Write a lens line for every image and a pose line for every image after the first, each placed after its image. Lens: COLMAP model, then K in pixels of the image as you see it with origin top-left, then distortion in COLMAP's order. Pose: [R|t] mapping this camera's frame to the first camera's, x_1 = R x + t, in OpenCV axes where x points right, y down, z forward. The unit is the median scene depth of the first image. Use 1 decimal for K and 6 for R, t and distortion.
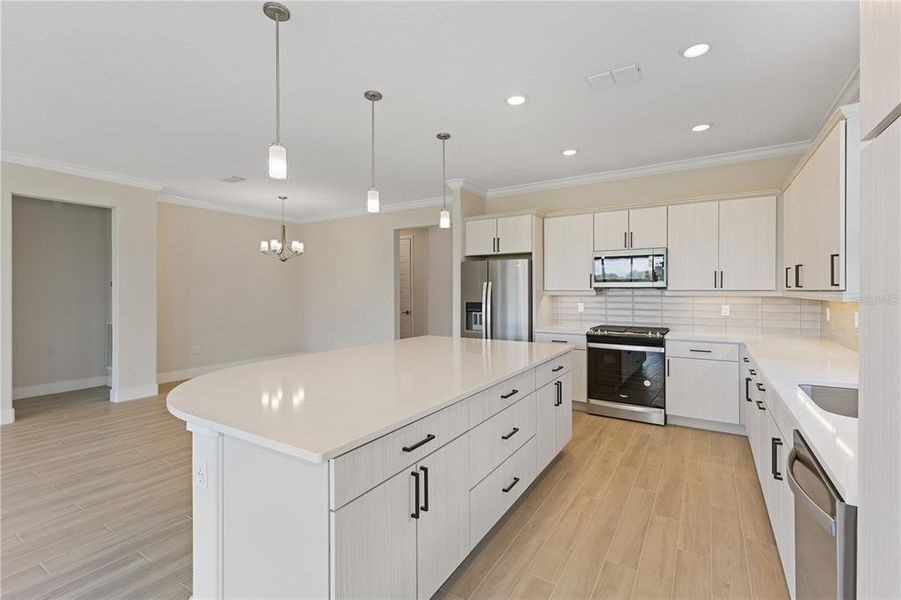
lens RADIAL K [[408.1, 0, 451.6], [0, 408.1, 294.5], [0, 0, 1]] dist [0.003219, 0.000155]
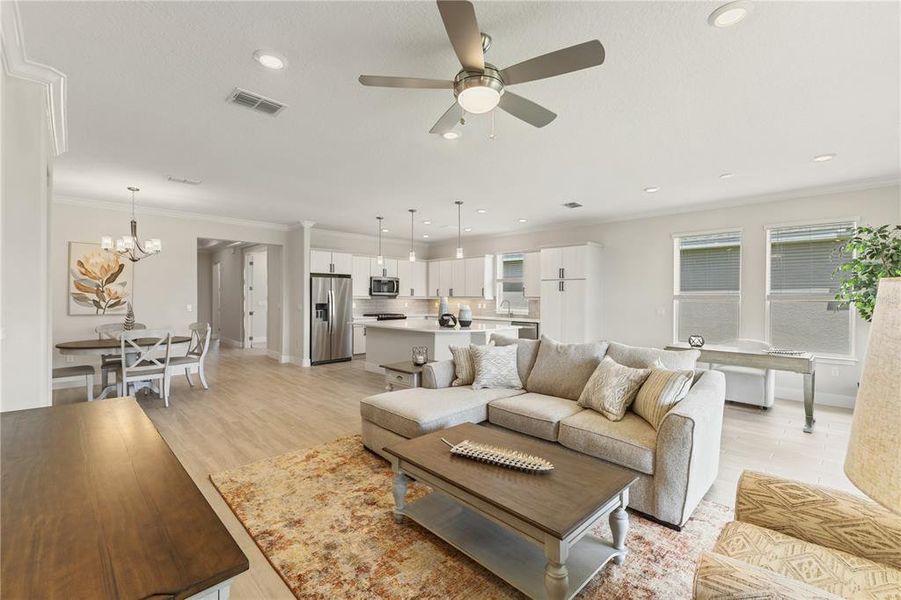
lens RADIAL K [[388.9, 0, 452.2], [0, 388.9, 299.5], [0, 0, 1]] dist [0.003920, -0.000122]
pose [[0.229136, -0.003807, 0.973387, -1.358028], [0.000892, 0.999993, 0.003701, -0.001658], [-0.973394, 0.000020, 0.229137, 0.174628]]
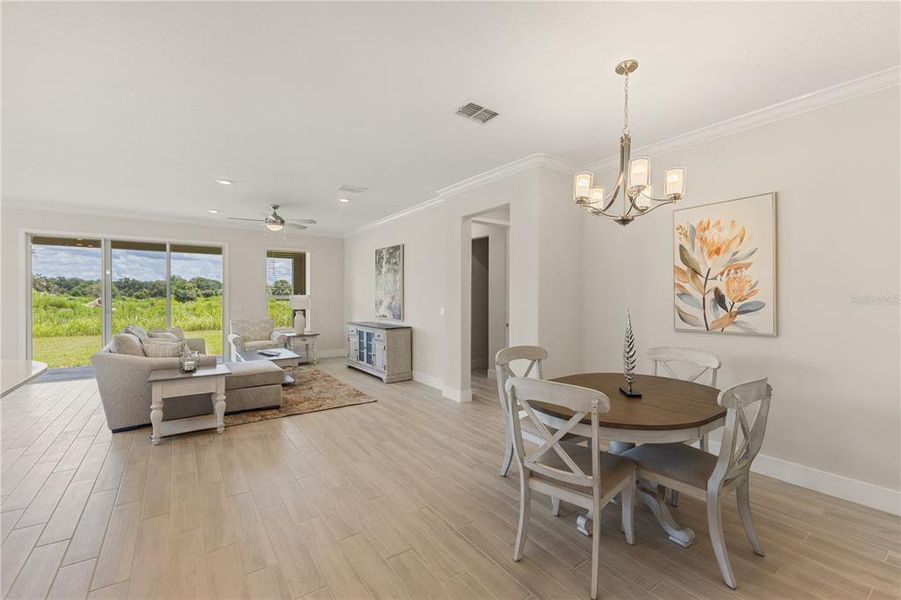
lens RADIAL K [[388.9, 0, 455.5], [0, 388.9, 294.9], [0, 0, 1]] dist [0.003920, -0.000122]
pose [[-0.374700, -0.001420, -0.927145, 0.019210], [-0.007680, 0.999969, 0.001573, -0.012123], [0.927114, 0.007710, -0.374700, 1.251047]]
